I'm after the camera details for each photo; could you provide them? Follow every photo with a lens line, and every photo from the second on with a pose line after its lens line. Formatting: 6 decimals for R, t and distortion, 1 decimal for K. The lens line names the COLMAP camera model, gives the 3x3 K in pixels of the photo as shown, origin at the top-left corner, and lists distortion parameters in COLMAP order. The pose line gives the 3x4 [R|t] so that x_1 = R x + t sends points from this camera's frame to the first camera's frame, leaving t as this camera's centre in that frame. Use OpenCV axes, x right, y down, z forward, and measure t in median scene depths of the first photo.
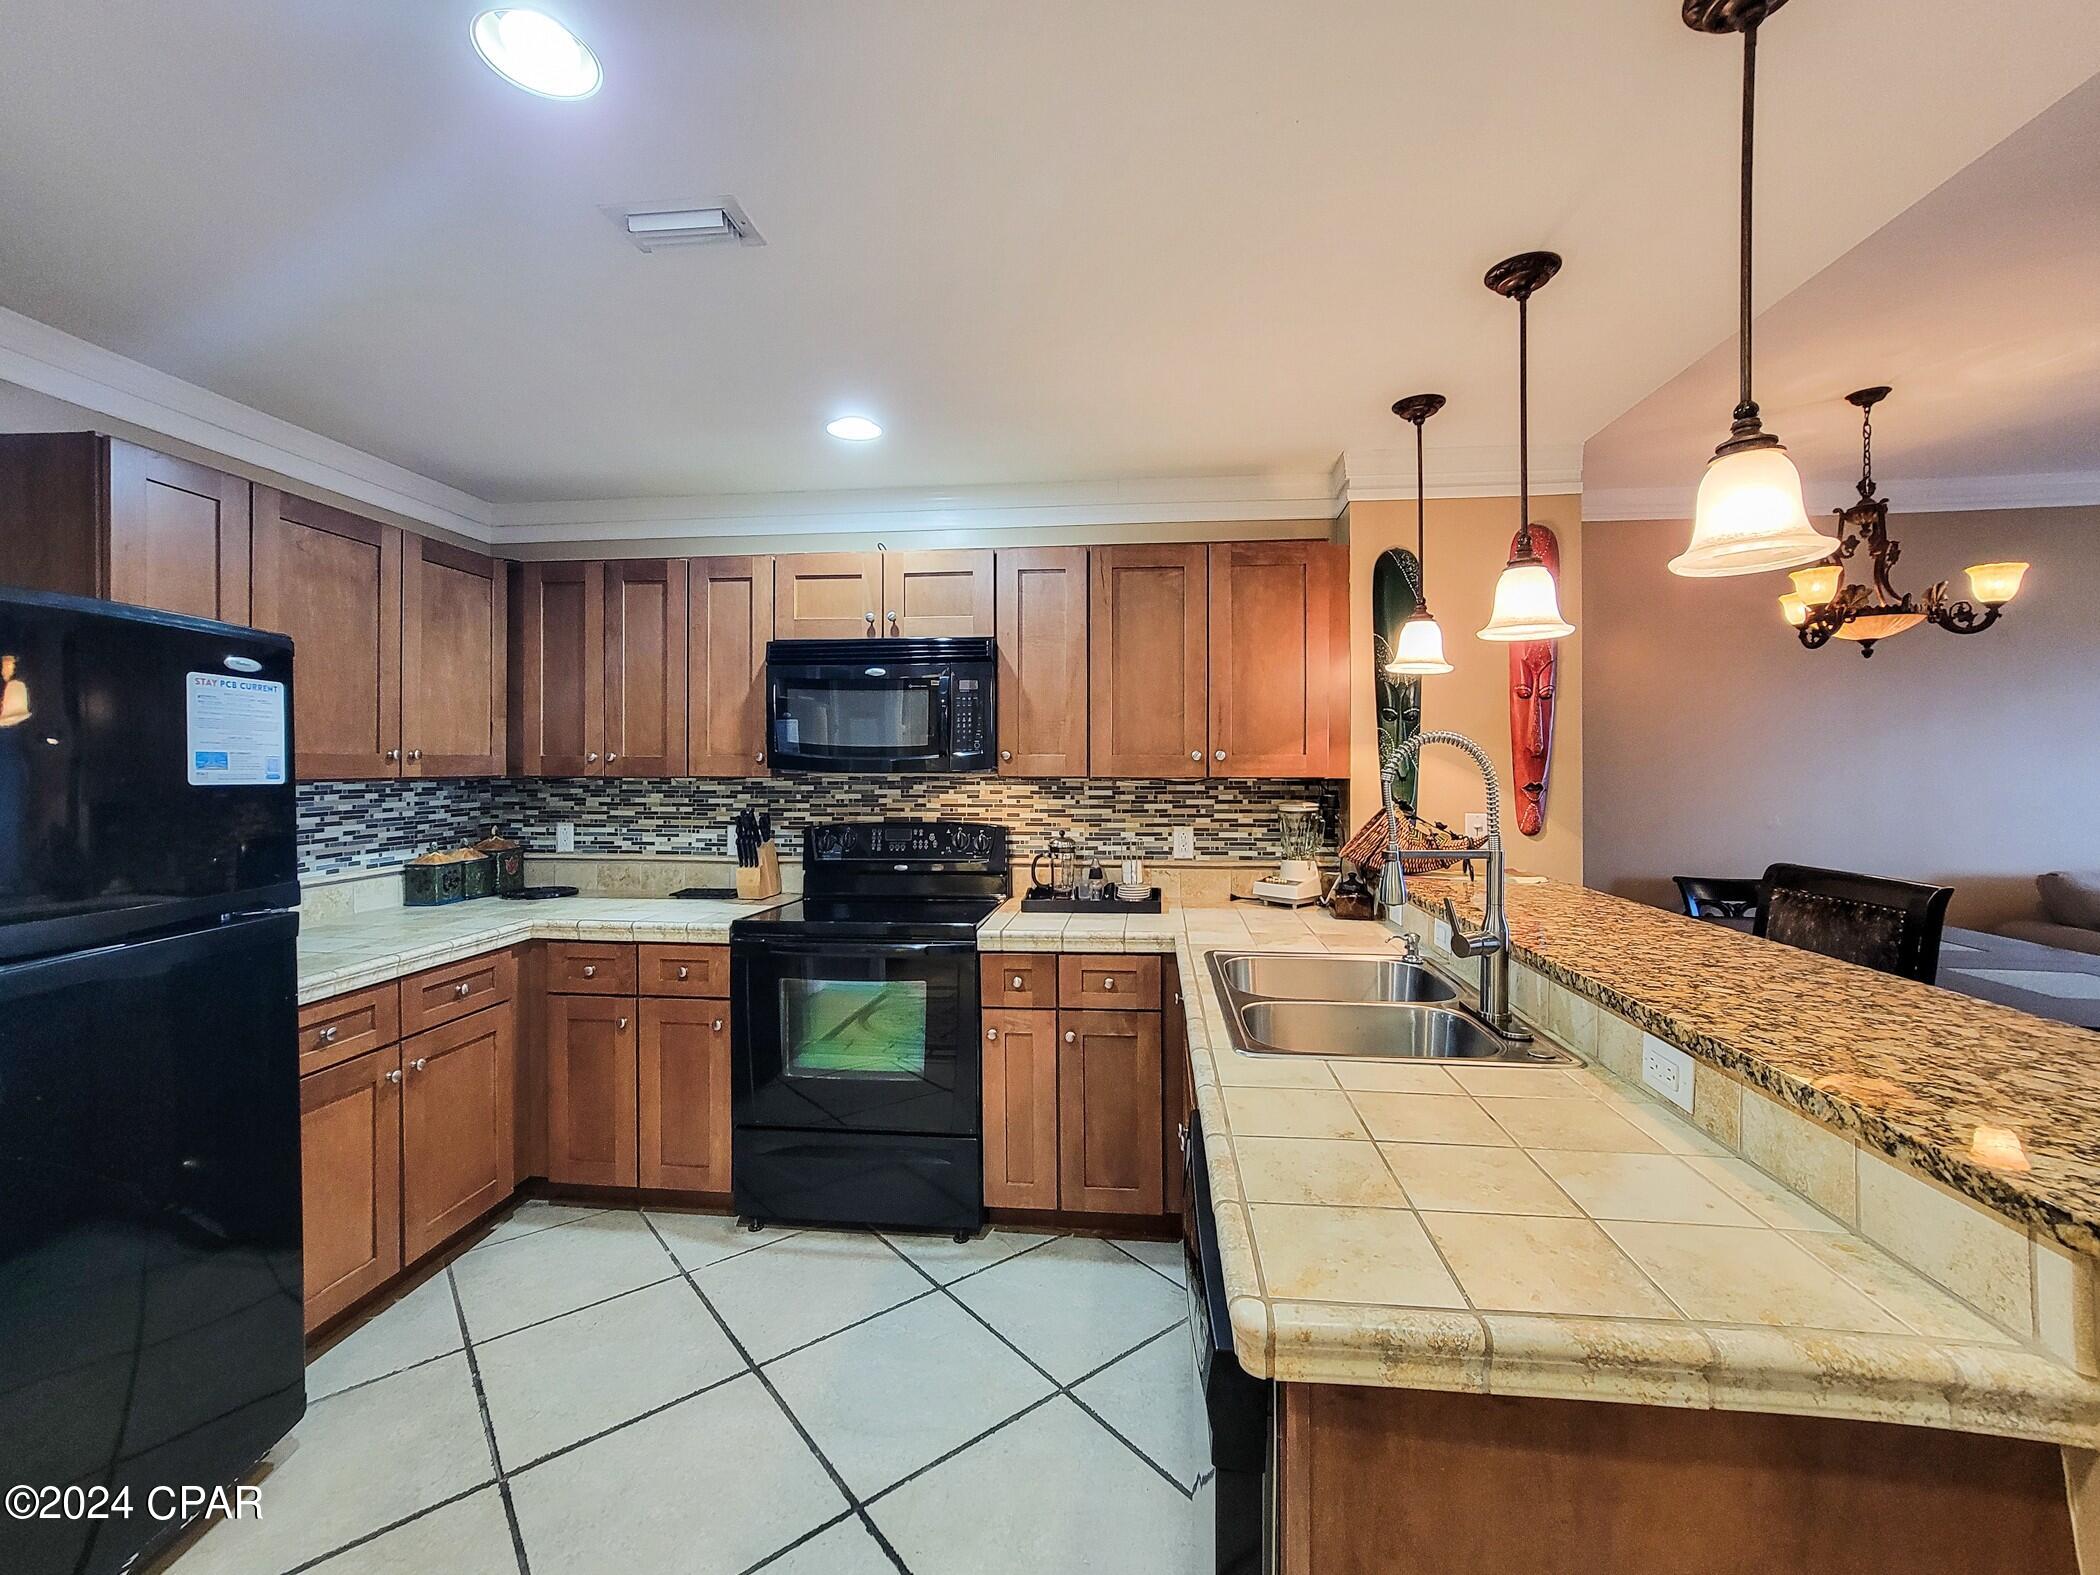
lens RADIAL K [[912.1, 0, 1049.6], [0, 912.1, 768.4], [0, 0, 1]] dist [-0.006252, 0.003427]
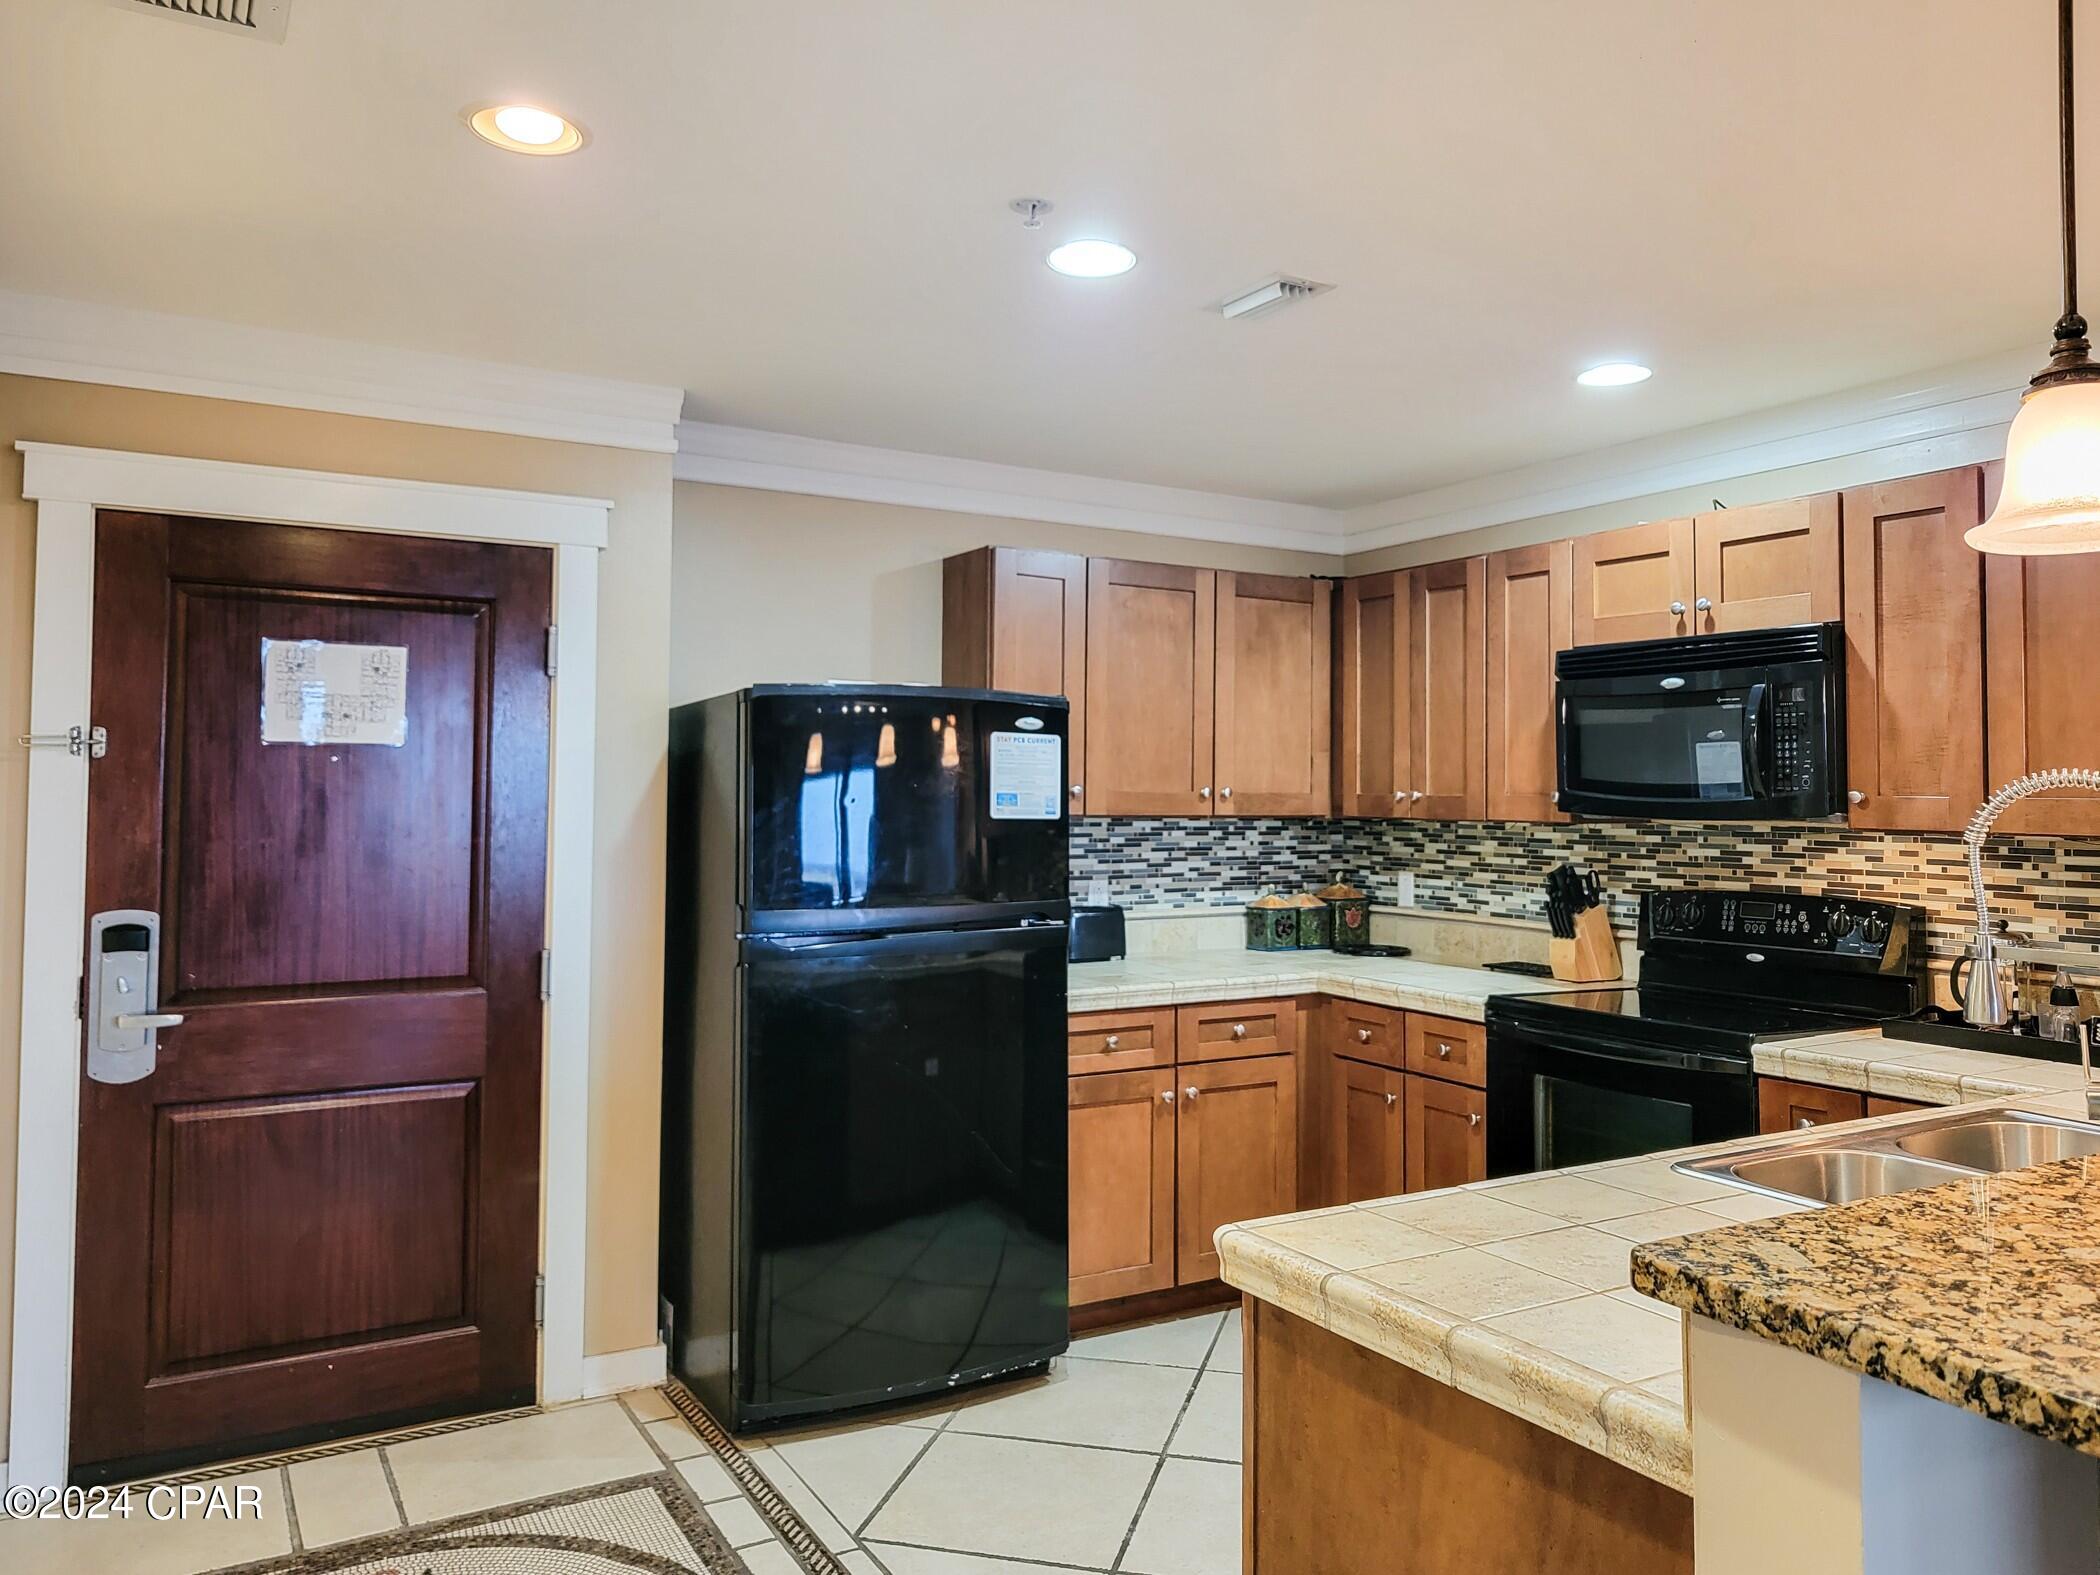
lens RADIAL K [[1537.3, 0, 1046.6], [0, 1537.3, 757.8], [0, 0, 1]] dist [0.022172, -0.002630]
pose [[0.592311, -0.014233, -0.805584, 0.475901], [-0.011821, 0.999583, -0.026353, -0.005771], [0.805623, 0.025132, 0.591896, -0.136821]]
